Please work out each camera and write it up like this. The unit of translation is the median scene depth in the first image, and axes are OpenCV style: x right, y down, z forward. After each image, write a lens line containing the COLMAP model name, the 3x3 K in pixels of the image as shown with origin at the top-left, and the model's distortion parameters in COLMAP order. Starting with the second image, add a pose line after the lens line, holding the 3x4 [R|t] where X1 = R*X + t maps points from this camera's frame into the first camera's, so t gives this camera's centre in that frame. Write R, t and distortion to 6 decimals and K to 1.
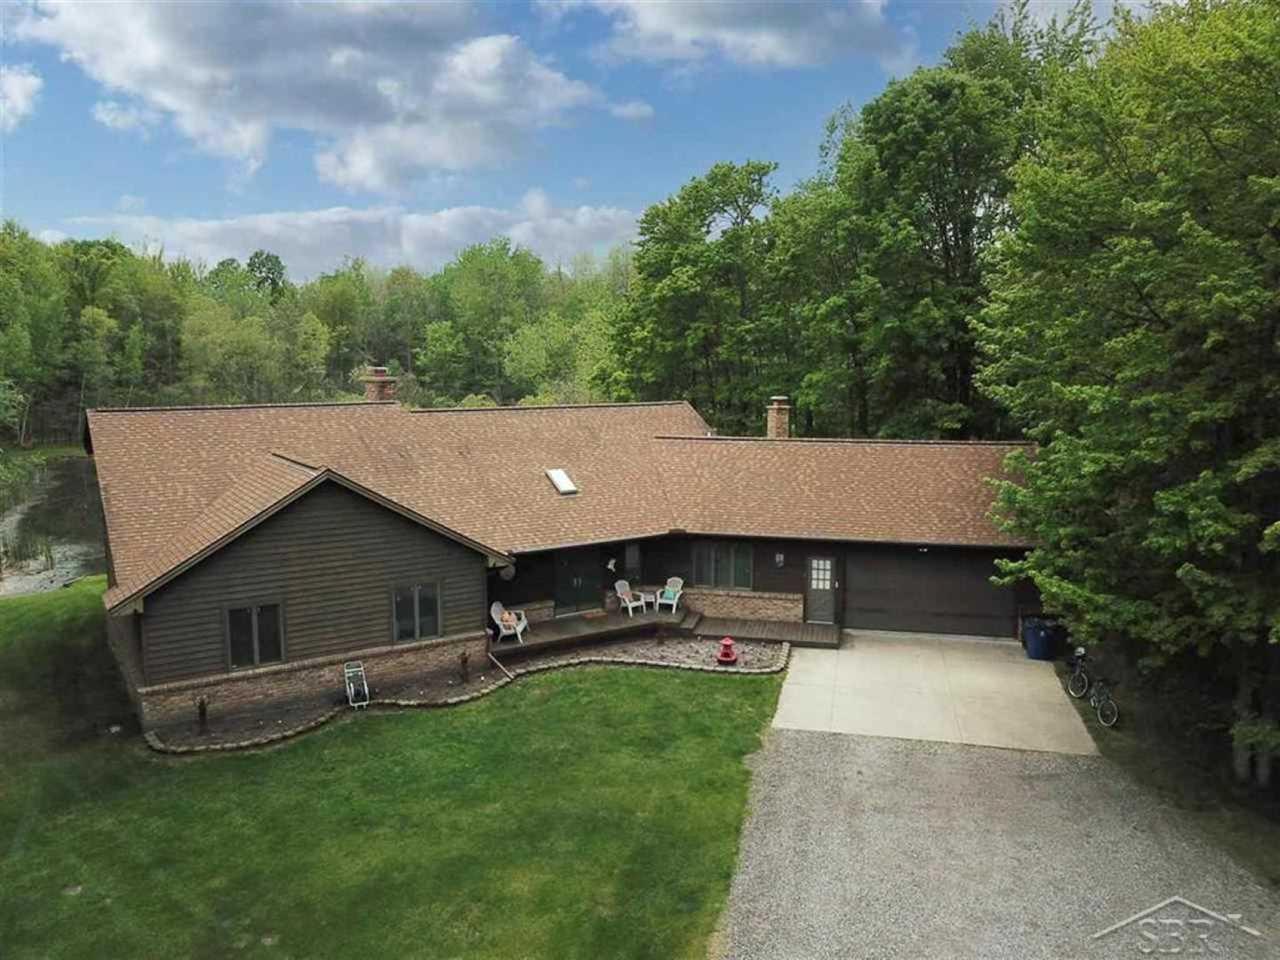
lens RADIAL K [[973.0, 0, 636.4], [0, 973.0, 476.1], [0, 0, 1]] dist [0.033295, -0.046413]
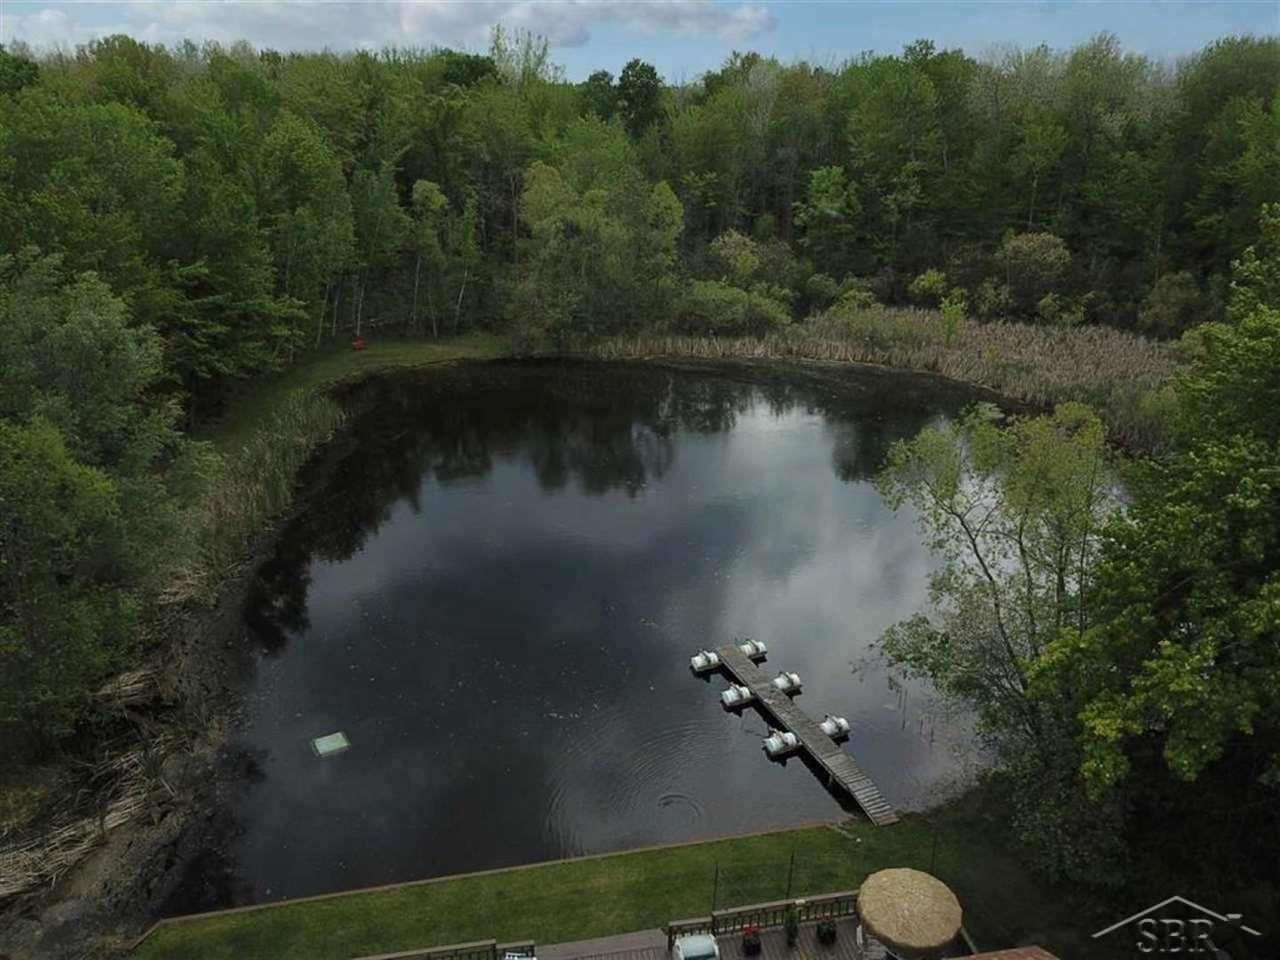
lens RADIAL K [[973.0, 0, 647.5], [0, 973.0, 482.4], [0, 0, 1]] dist [0.033295, -0.046413]
pose [[0.928180, 0.142334, -0.343835, -0.027927], [-0.058275, 0.968158, 0.243464, -0.094884], [0.367540, -0.205941, 0.906919, 0.168424]]
